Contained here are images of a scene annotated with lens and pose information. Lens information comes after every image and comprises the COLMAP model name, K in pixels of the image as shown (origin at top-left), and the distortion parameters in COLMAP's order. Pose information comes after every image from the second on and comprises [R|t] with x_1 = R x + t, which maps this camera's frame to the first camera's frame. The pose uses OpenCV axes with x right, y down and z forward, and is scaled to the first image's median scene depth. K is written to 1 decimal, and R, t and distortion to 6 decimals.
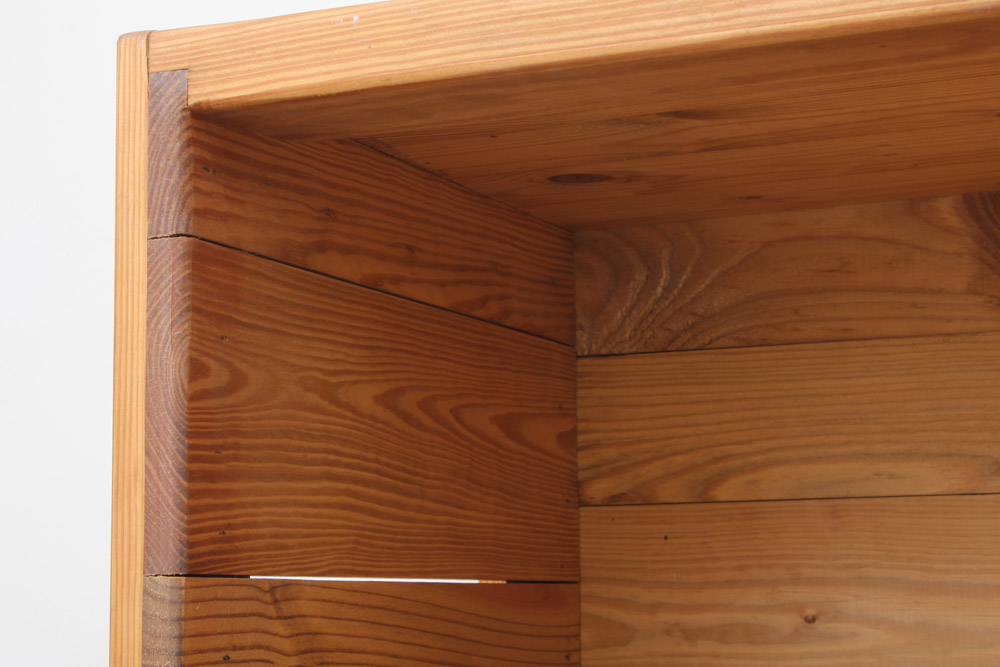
lens RADIAL K [[2158.3, 0, 500.0], [0, 2158.3, 333.5], [0, 0, 1]] dist [0.000471, 0.068381]
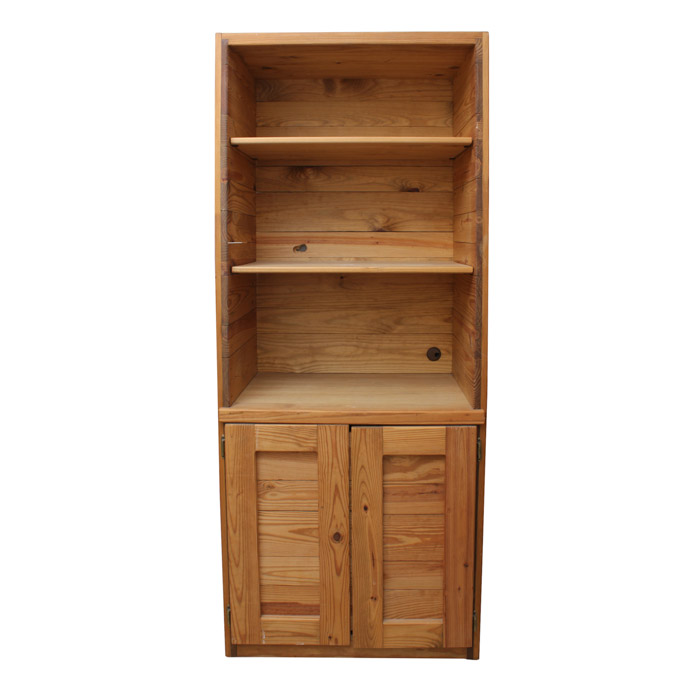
lens RADIAL K [[724.9, 0, 372.2], [0, 724.9, 349.0], [0, 0, 1]] dist [-0.215267, 0.226670]
pose [[0.907507, -0.025525, 0.419261, -0.530692], [-0.065596, 0.977293, 0.201485, 0.277619], [-0.414884, -0.210351, 0.885225, -1.026176]]
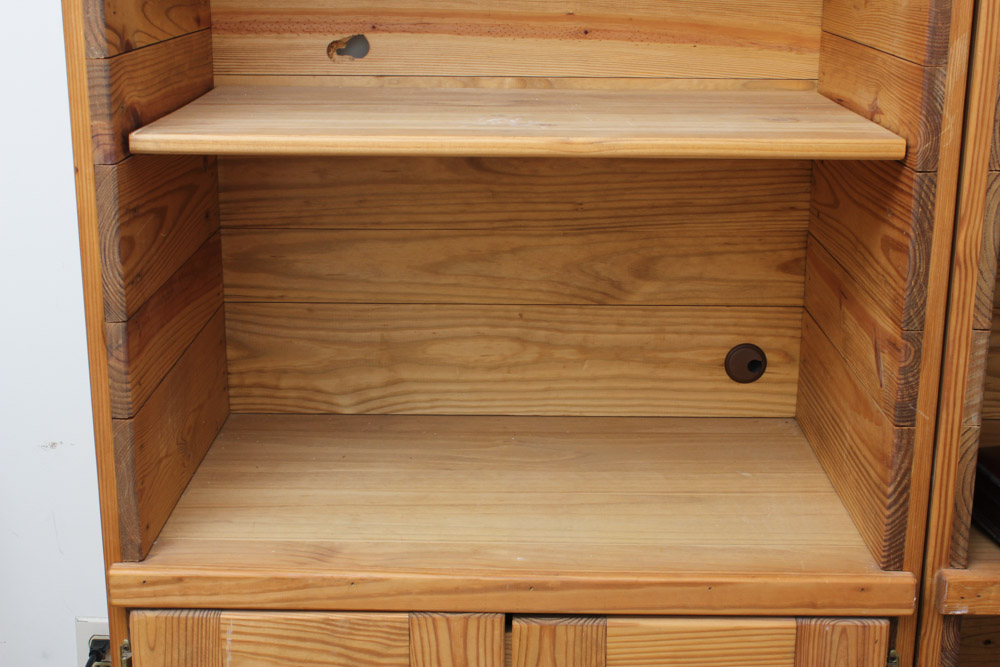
lens RADIAL K [[1392.3, 0, 500.0], [0, 1392.3, 333.5], [0, 0, 1]] dist [-0.028116, -0.001642]
pose [[0.904382, -0.098869, 0.415112, -0.278624], [-0.070156, 0.925102, 0.373181, 0.177553], [-0.420917, -0.366620, 0.829710, -0.275811]]
